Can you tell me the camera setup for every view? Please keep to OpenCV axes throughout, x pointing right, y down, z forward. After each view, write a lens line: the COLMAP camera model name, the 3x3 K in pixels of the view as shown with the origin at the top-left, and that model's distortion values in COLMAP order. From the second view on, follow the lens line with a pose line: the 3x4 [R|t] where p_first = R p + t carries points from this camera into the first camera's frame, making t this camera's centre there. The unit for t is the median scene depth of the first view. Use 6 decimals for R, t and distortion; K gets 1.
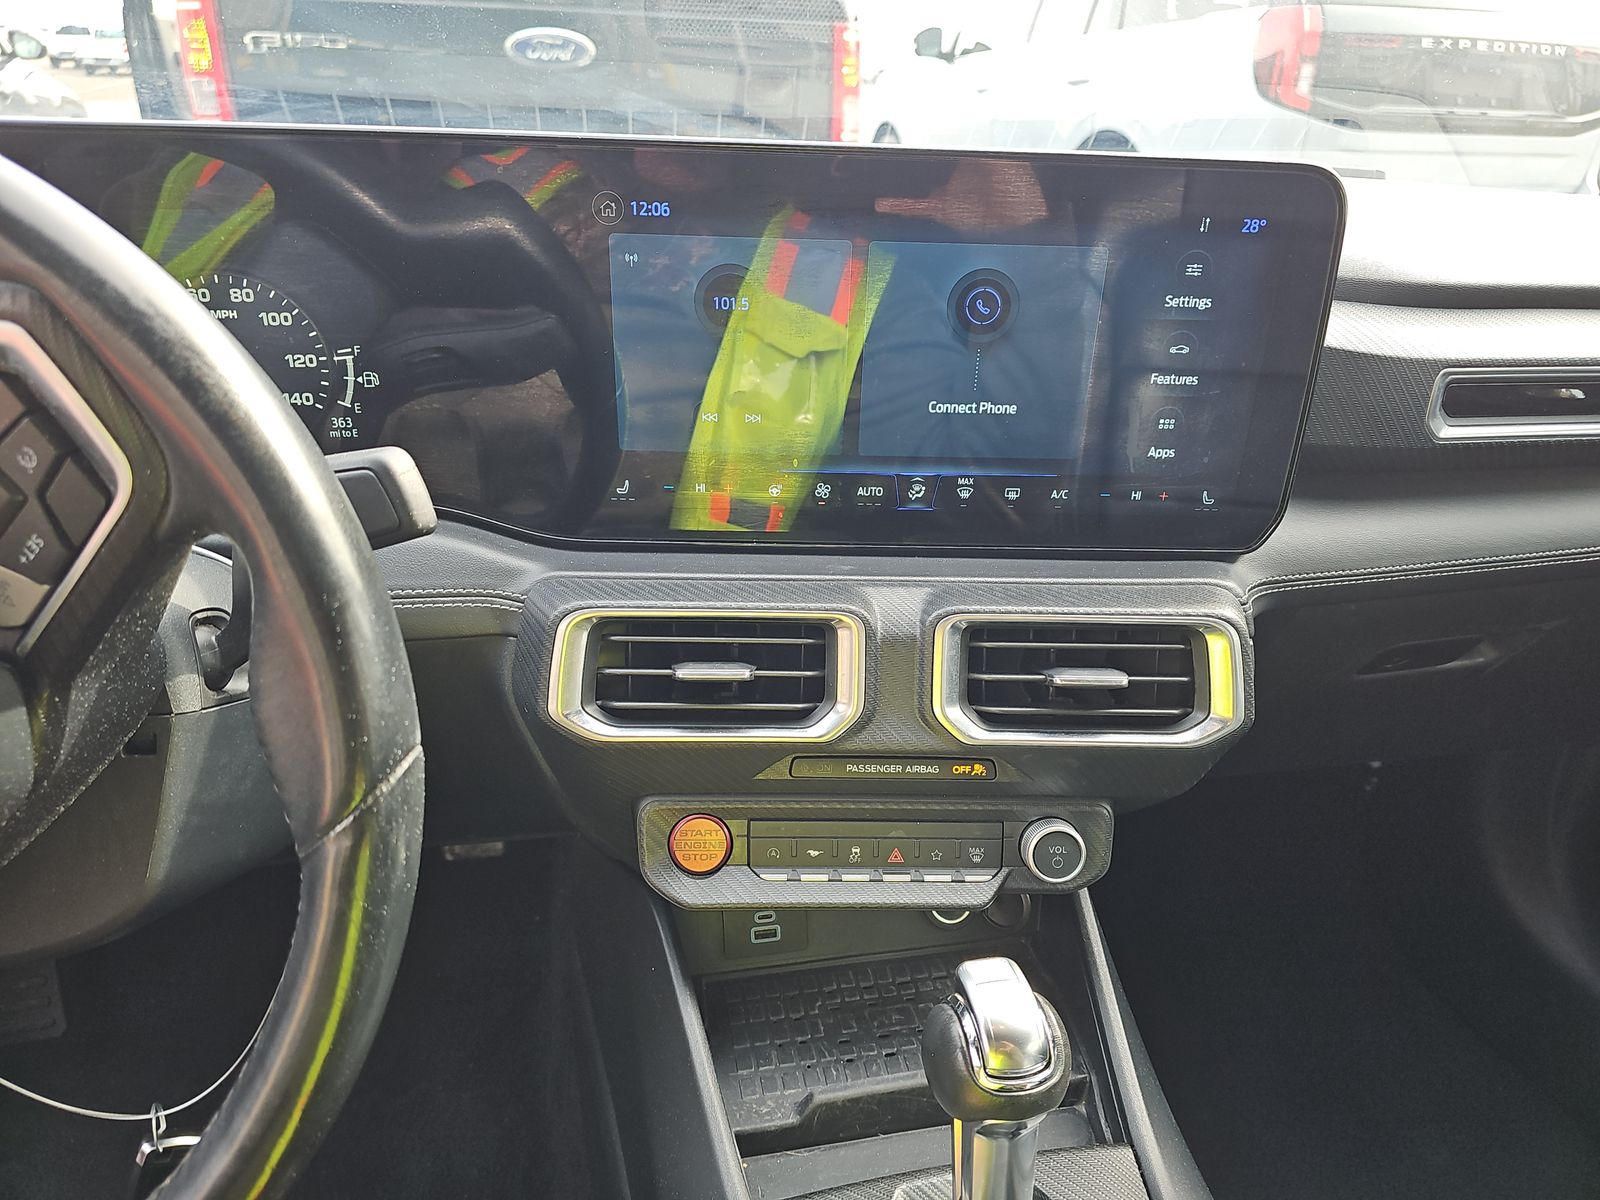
lens RADIAL K [[1063.5, 0, 791.2], [0, 1063.5, 598.4], [0, 0, 1]] dist [0.031811, -0.027880]
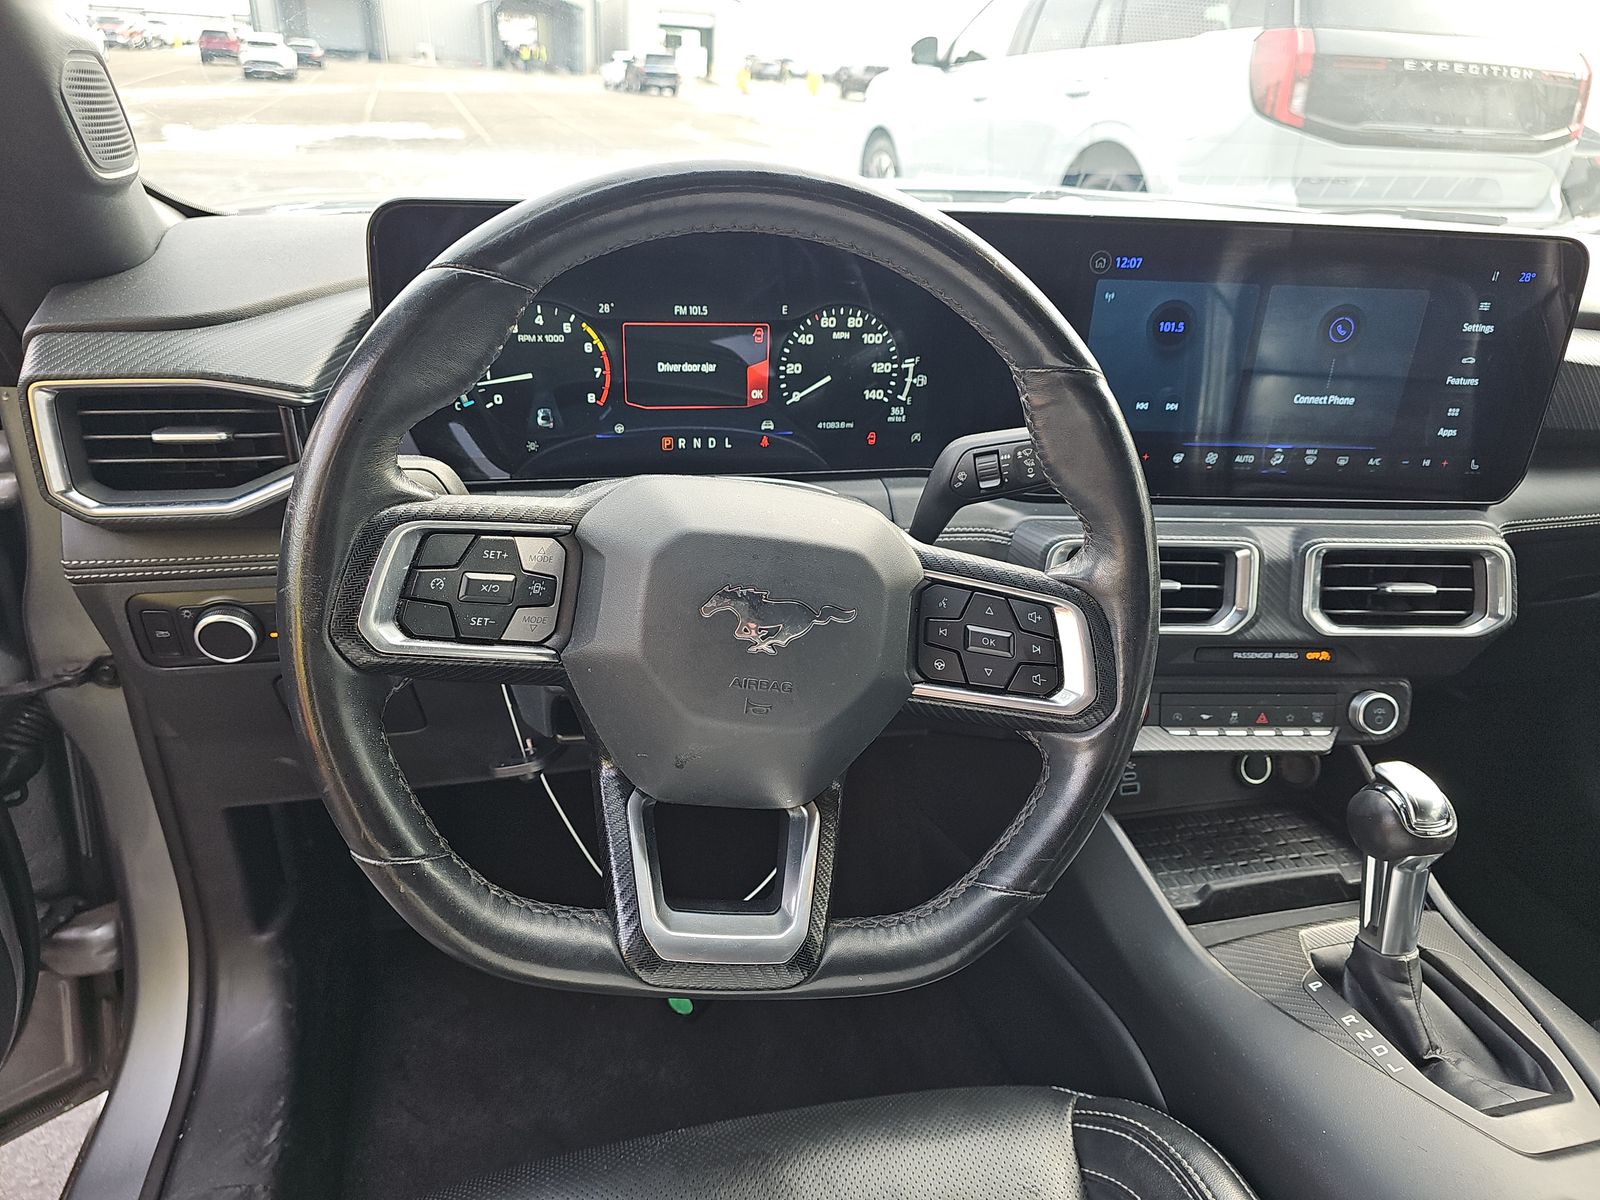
lens RADIAL K [[1063.5, 0, 801.7], [0, 1063.5, 601.5], [0, 0, 1]] dist [0.031811, -0.027880]
pose [[0.998873, -0.006233, 0.047060, -0.582652], [0.005989, 0.999968, 0.005314, 0.076689], [-0.047092, -0.005026, 0.998878, -0.388930]]
